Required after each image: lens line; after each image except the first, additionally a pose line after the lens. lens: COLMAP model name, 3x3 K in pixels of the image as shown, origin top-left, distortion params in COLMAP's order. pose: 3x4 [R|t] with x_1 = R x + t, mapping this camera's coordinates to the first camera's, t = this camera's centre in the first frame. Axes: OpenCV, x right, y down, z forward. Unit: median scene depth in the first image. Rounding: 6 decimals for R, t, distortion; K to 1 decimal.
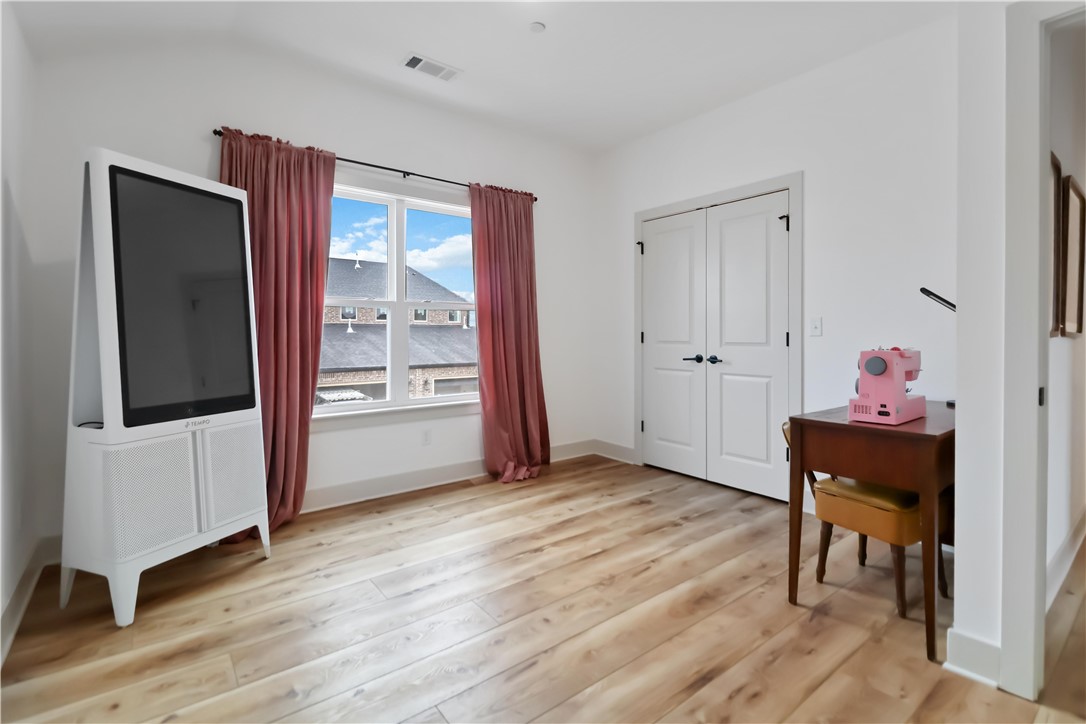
lens RADIAL K [[491.1, 0, 542.4], [0, 491.1, 334.3], [0, 0, 1]] dist [0.016359, -0.013212]
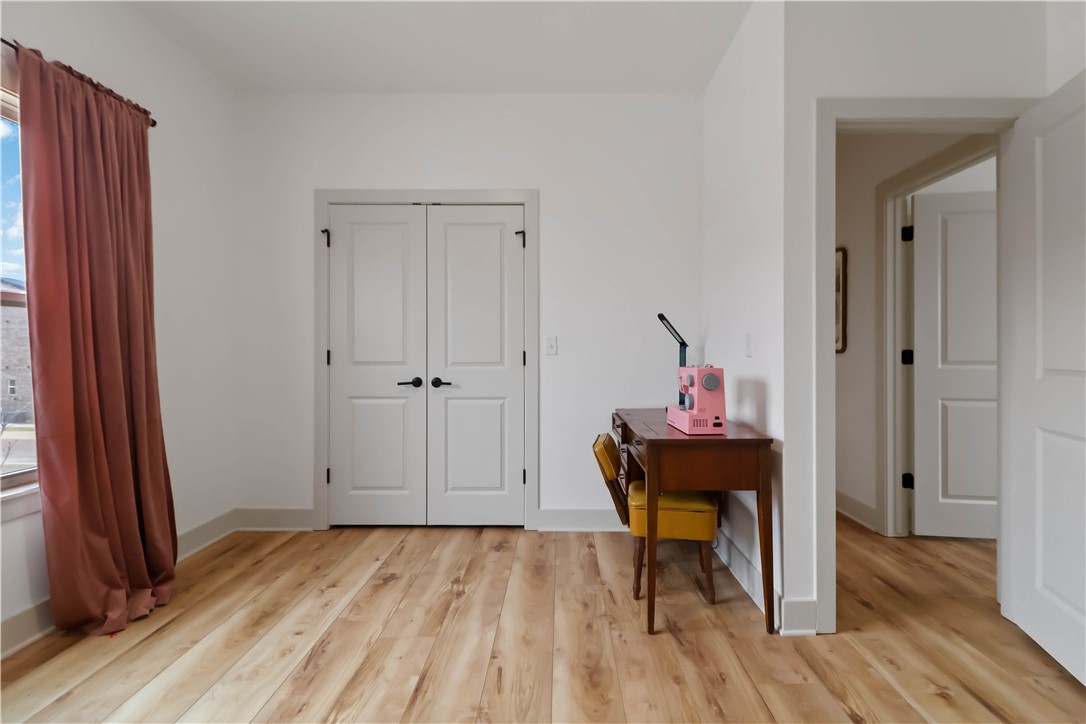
lens RADIAL K [[498.1, 0, 547.3], [0, 498.1, 346.4], [0, 0, 1]] dist [0.013607, -0.010936]
pose [[0.623546, 0.008482, 0.781741, -0.226537], [0.001009, 0.999932, -0.011655, -0.001240], [-0.781786, 0.008056, 0.623495, 0.322866]]
